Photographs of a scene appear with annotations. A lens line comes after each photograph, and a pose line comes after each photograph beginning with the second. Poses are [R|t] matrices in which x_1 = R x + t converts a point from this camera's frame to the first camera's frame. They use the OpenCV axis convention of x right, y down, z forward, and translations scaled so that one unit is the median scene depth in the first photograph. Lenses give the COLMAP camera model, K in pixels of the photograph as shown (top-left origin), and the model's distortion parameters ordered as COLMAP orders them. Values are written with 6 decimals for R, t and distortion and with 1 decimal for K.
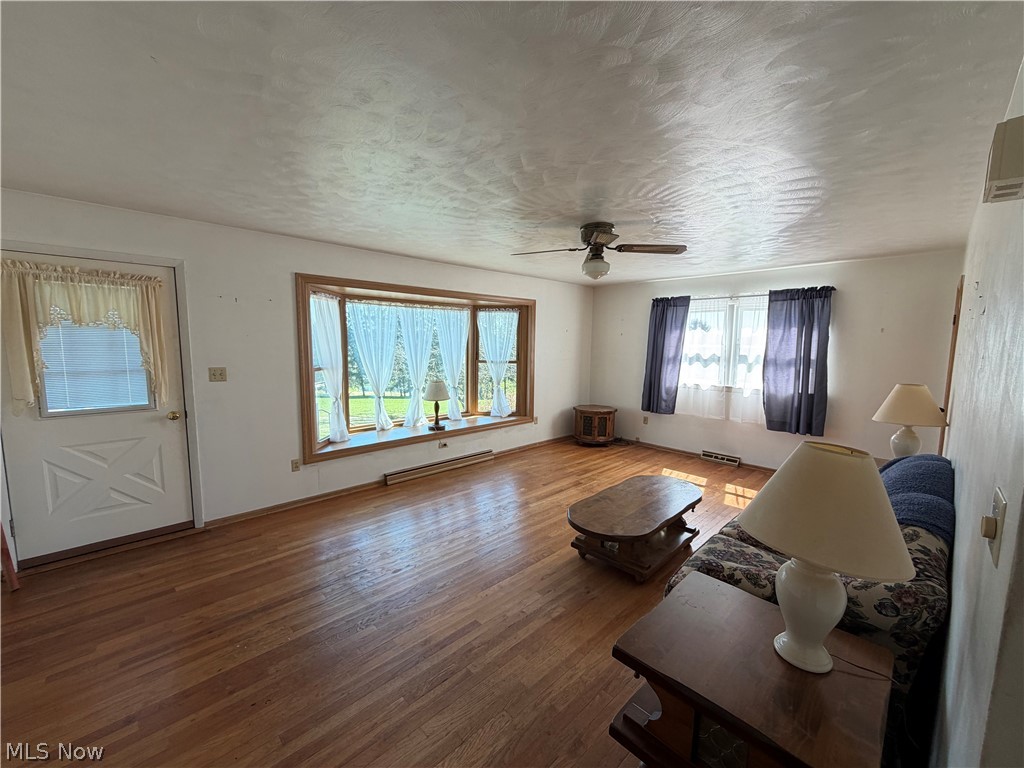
lens RADIAL K [[406.6, 0, 512.0], [0, 406.6, 384.0], [0, 0, 1]] dist [-0.000312, -0.000066]
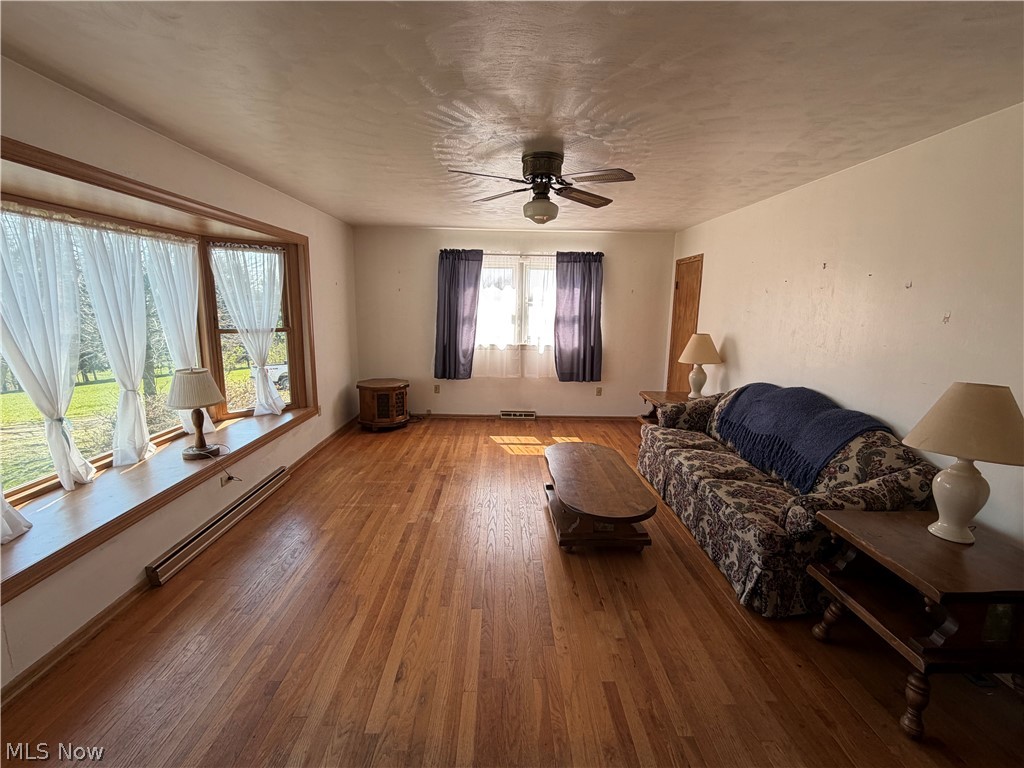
lens RADIAL K [[449.3, 0, 512.0], [0, 449.3, 384.0], [0, 0, 1]] dist [0.000970, -0.000113]
pose [[0.678785, -0.132678, 0.722252, -0.307769], [0.068604, 0.990698, 0.117516, -0.029502], [-0.731125, -0.030219, 0.681574, 0.245154]]
